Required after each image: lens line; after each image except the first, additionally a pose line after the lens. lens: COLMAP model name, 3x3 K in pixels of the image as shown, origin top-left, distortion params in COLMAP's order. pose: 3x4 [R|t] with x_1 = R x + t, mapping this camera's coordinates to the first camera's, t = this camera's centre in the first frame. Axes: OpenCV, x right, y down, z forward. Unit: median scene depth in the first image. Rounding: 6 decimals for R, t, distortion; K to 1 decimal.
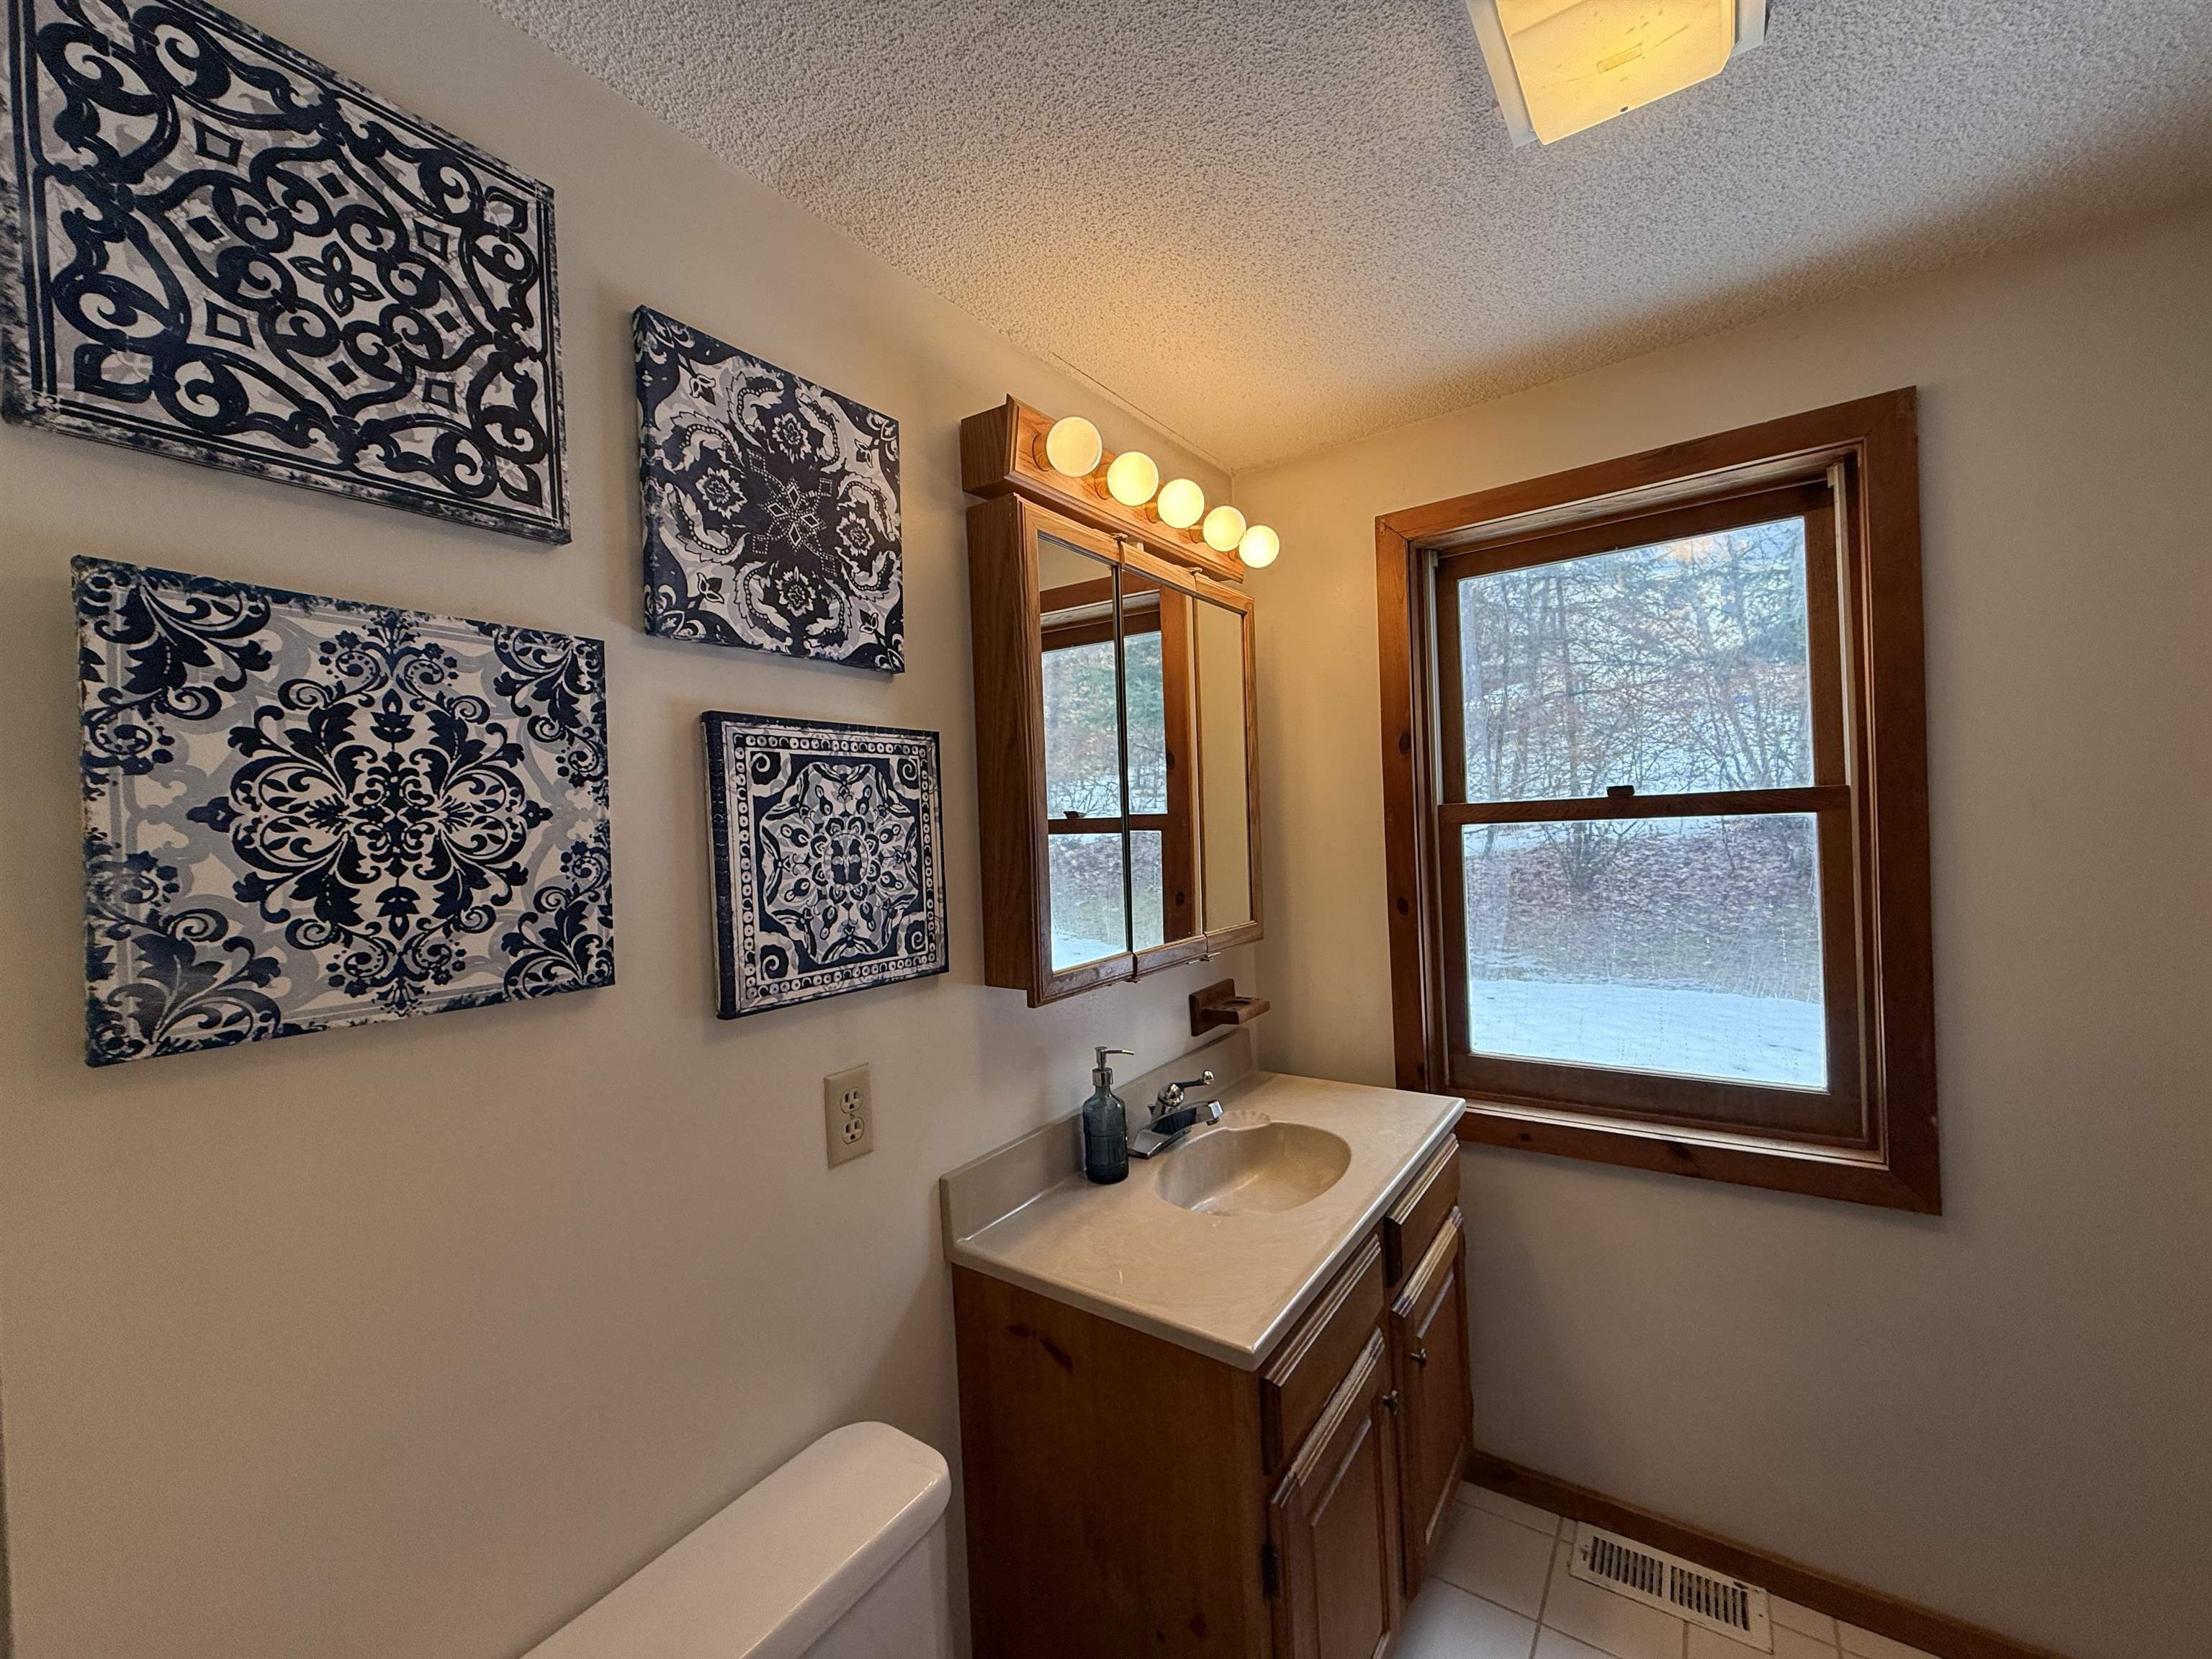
lens RADIAL K [[878.6, 0, 1097.3], [0, 878.6, 832.8], [0, 0, 1]] dist [0.000863, -0.000433]
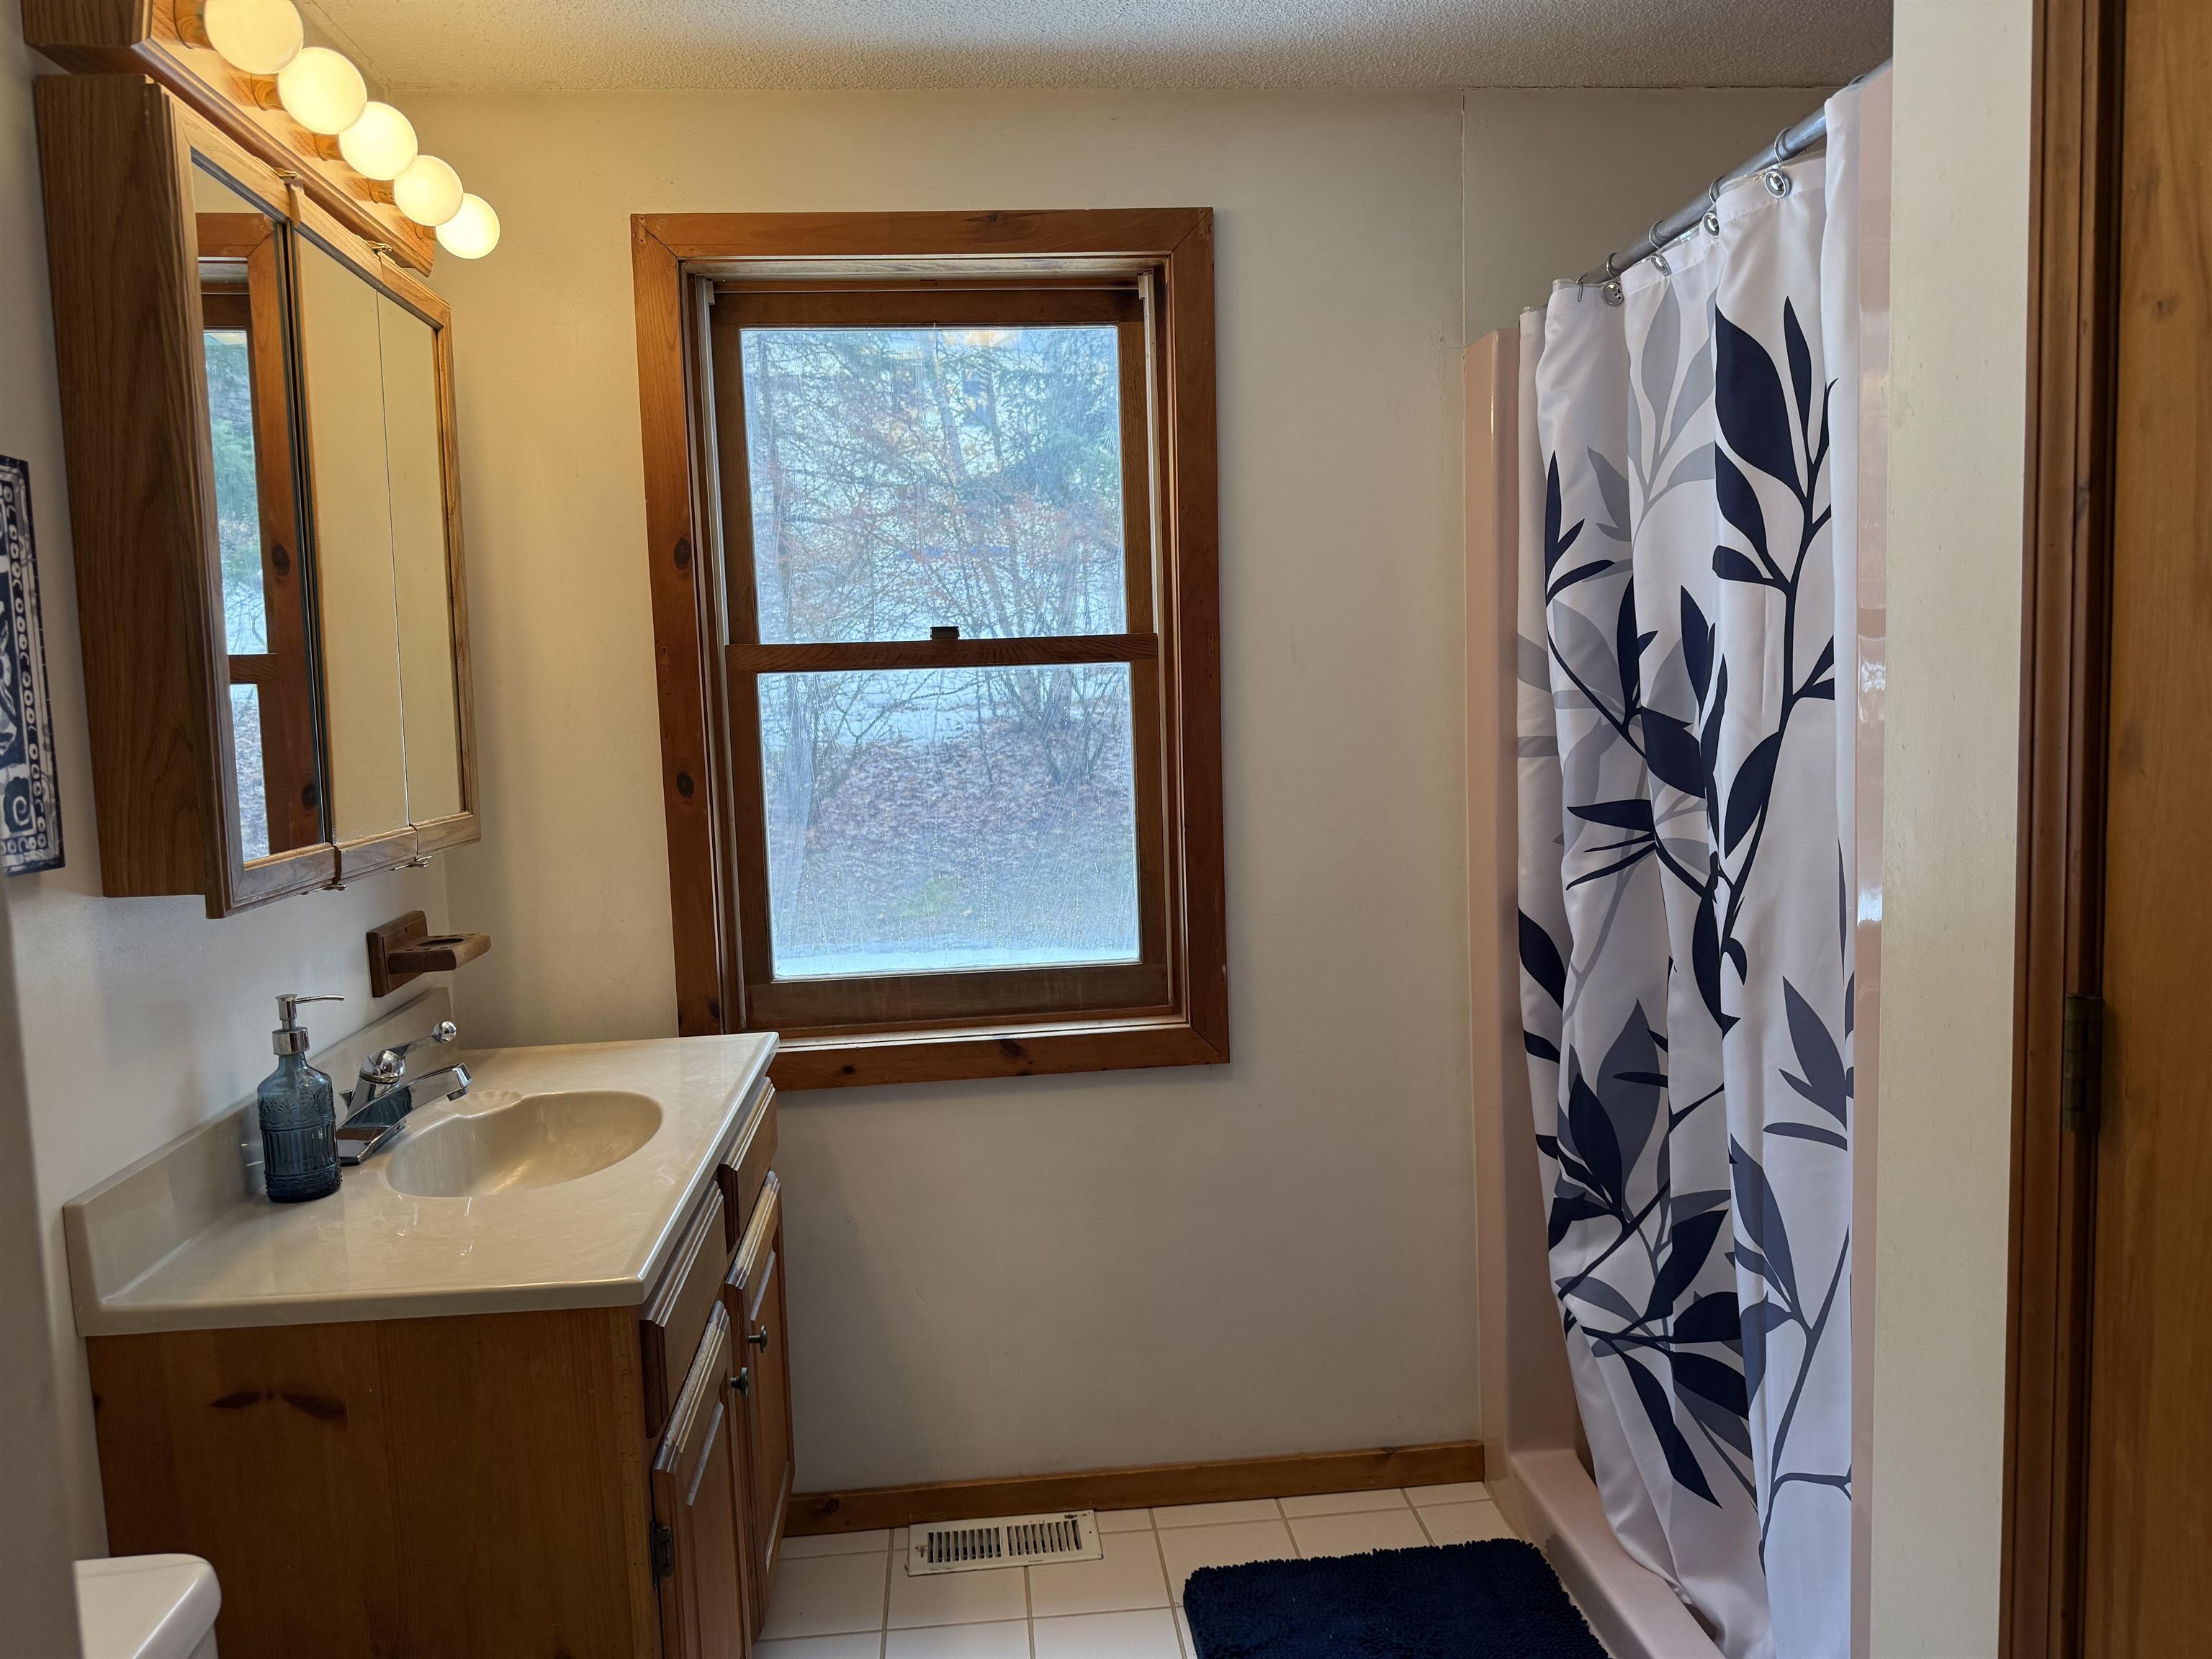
lens RADIAL K [[1596.5, 0, 1076.3], [0, 1596.5, 840.0], [0, 0, 1]] dist [0.106260, -0.206257]
pose [[0.767954, -0.037810, 0.639388, -0.286782], [0.004732, 0.998564, 0.053366, 0.071174], [-0.640488, -0.037957, 0.767030, -0.240831]]
